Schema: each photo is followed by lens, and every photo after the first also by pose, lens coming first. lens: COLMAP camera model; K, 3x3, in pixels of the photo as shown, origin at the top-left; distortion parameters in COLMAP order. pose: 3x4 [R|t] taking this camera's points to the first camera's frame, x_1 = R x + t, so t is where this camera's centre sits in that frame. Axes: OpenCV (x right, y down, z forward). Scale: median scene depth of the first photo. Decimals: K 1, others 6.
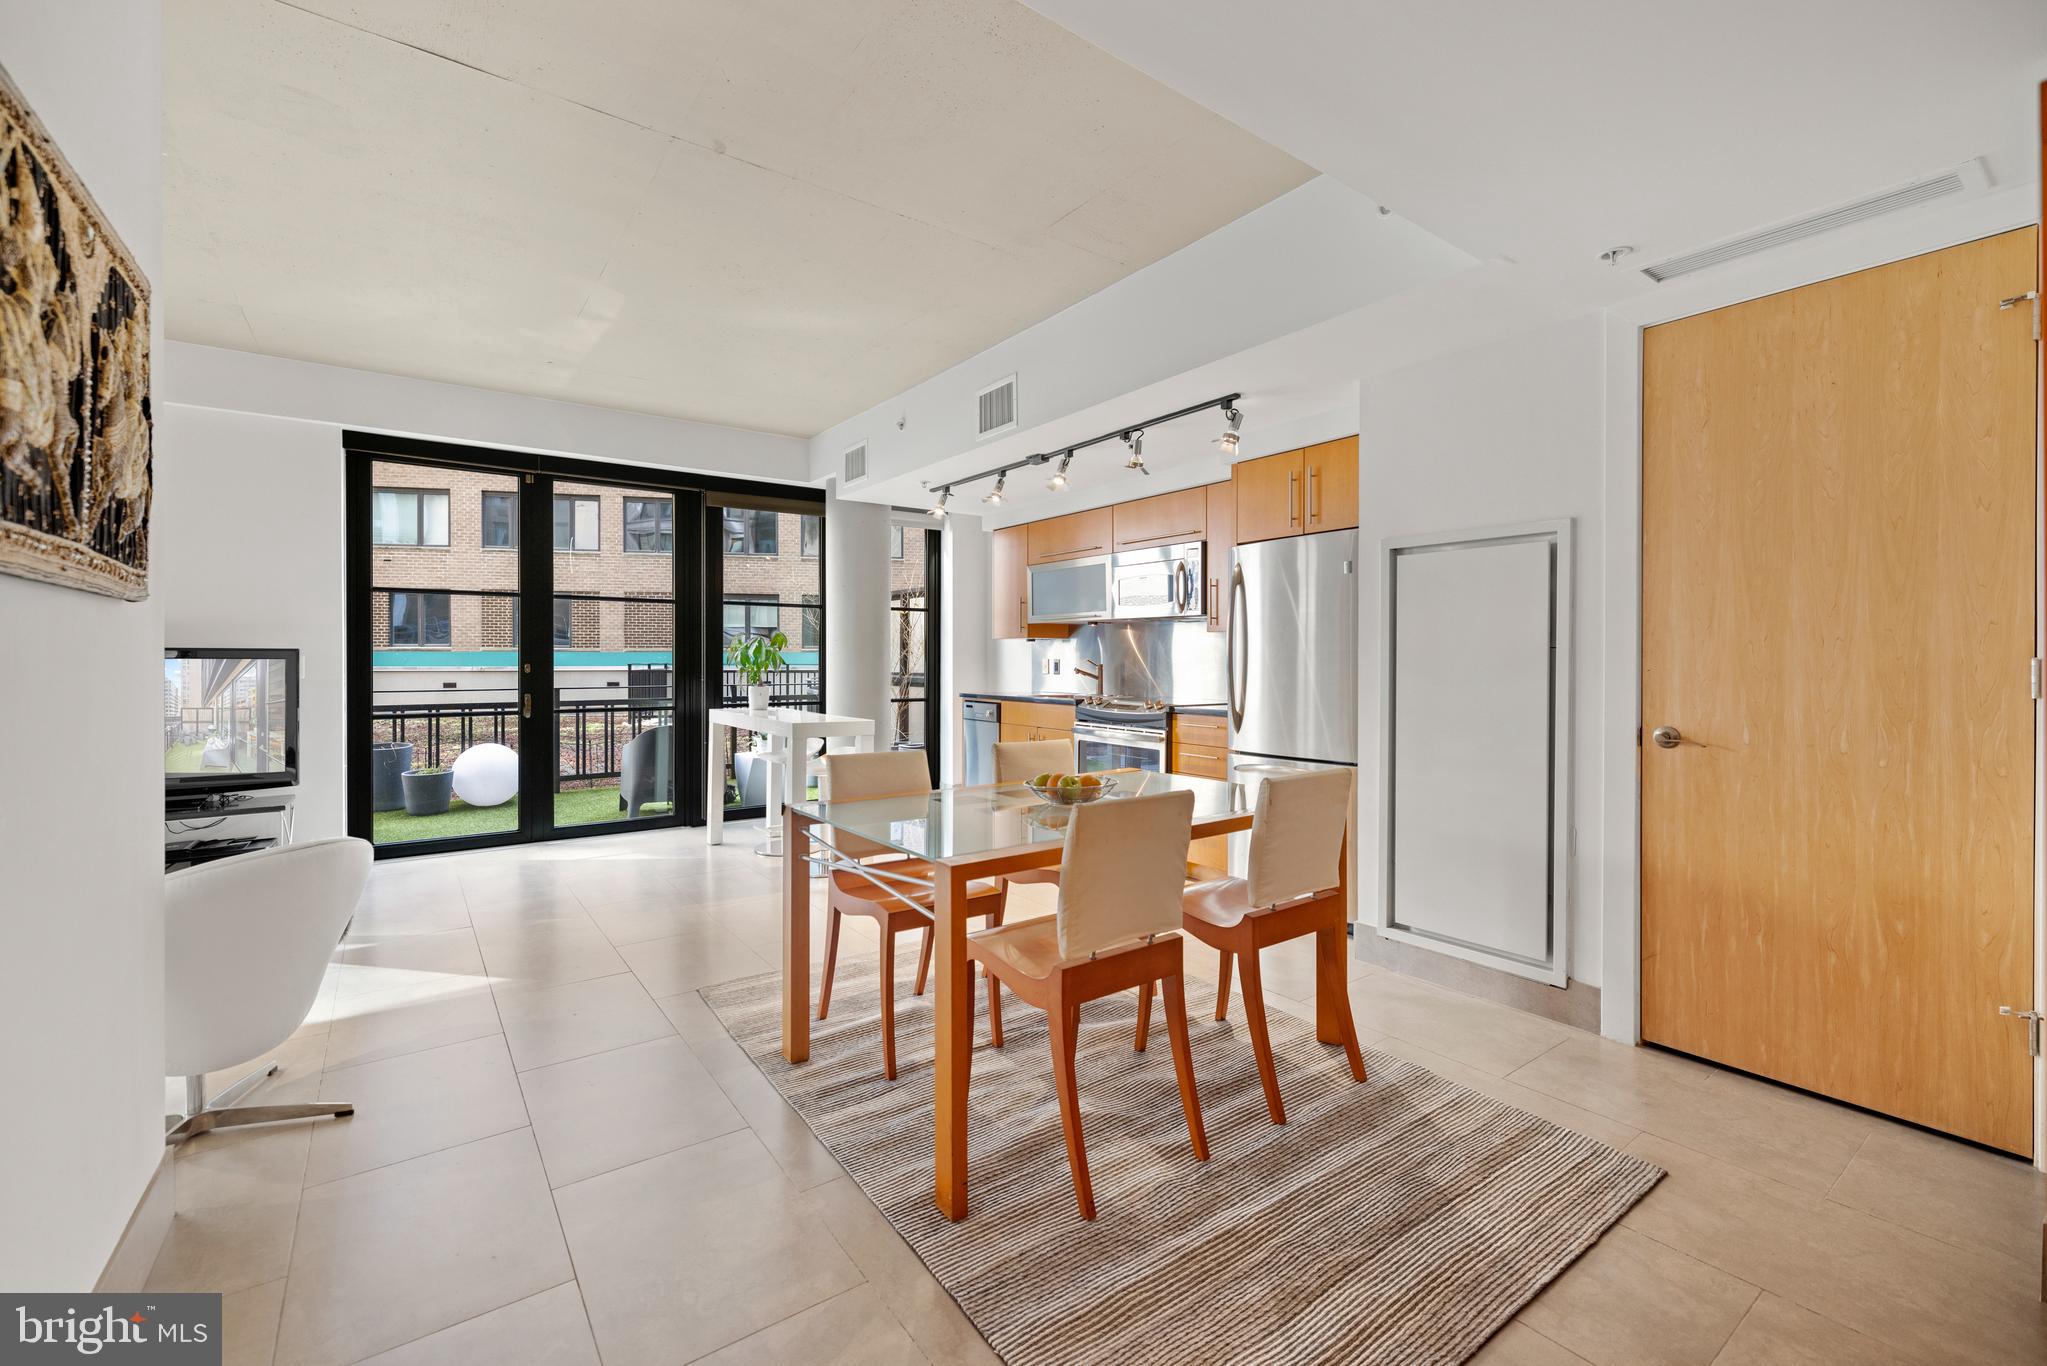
lens RADIAL K [[877.1, 0, 1023.5], [0, 877.1, 683.0], [0, 0, 1]] dist [-0.000073, -0.000063]
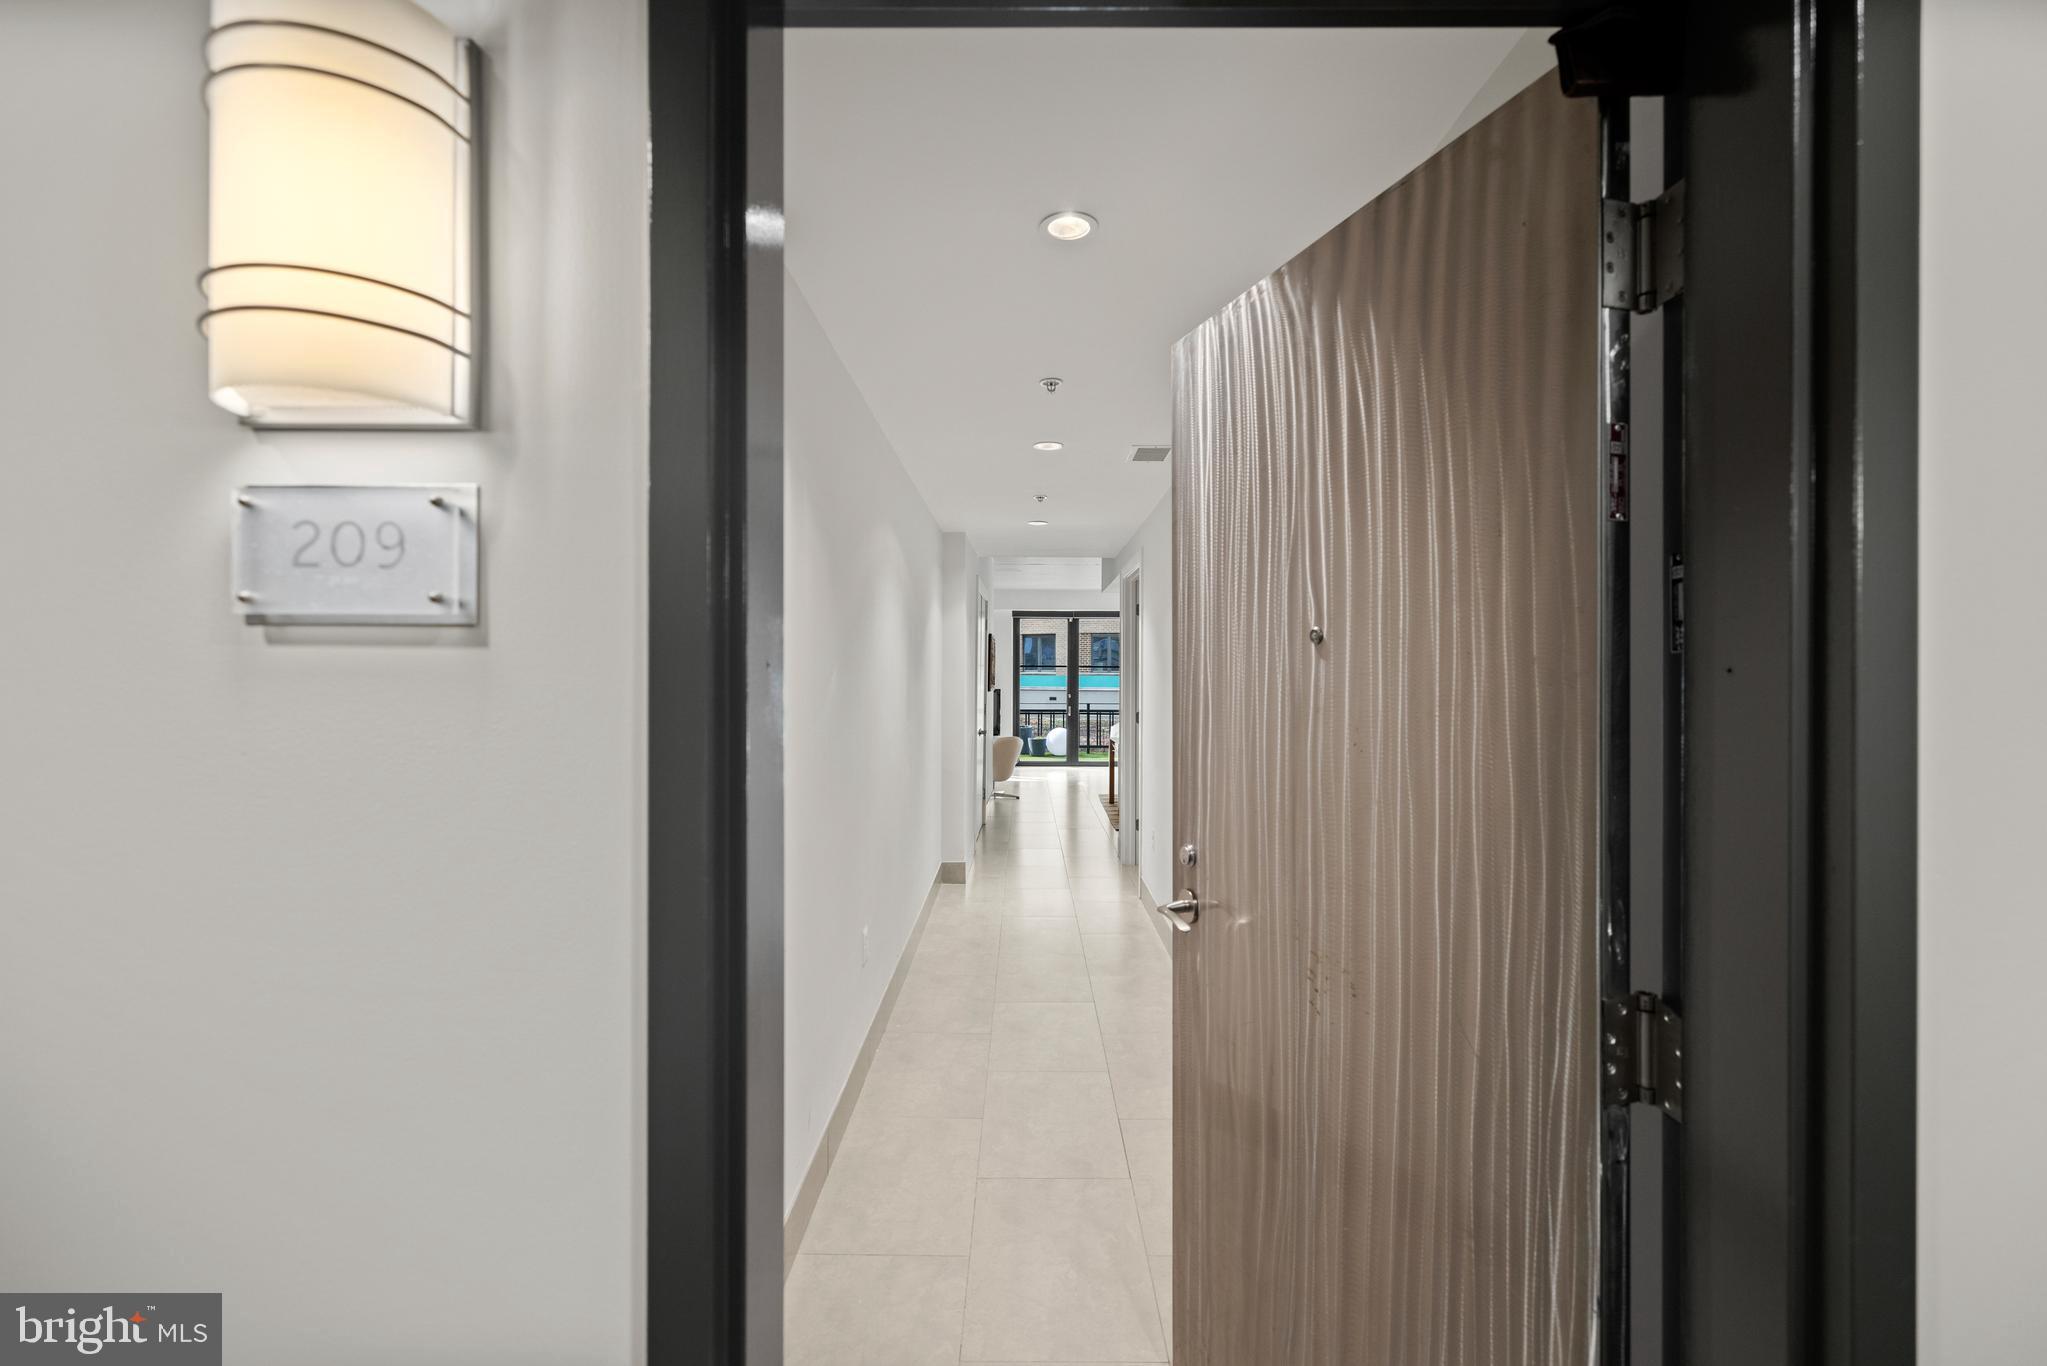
lens RADIAL K [[877.1, 0, 1023.5], [0, 877.1, 683.0], [0, 0, 1]] dist [-0.000073, -0.000063]
pose [[0.812169, -0.006503, -0.583387, 0.696809], [-0.003505, 0.999865, -0.016024, -0.009320], [0.583412, 0.015059, 0.812037, -0.982479]]
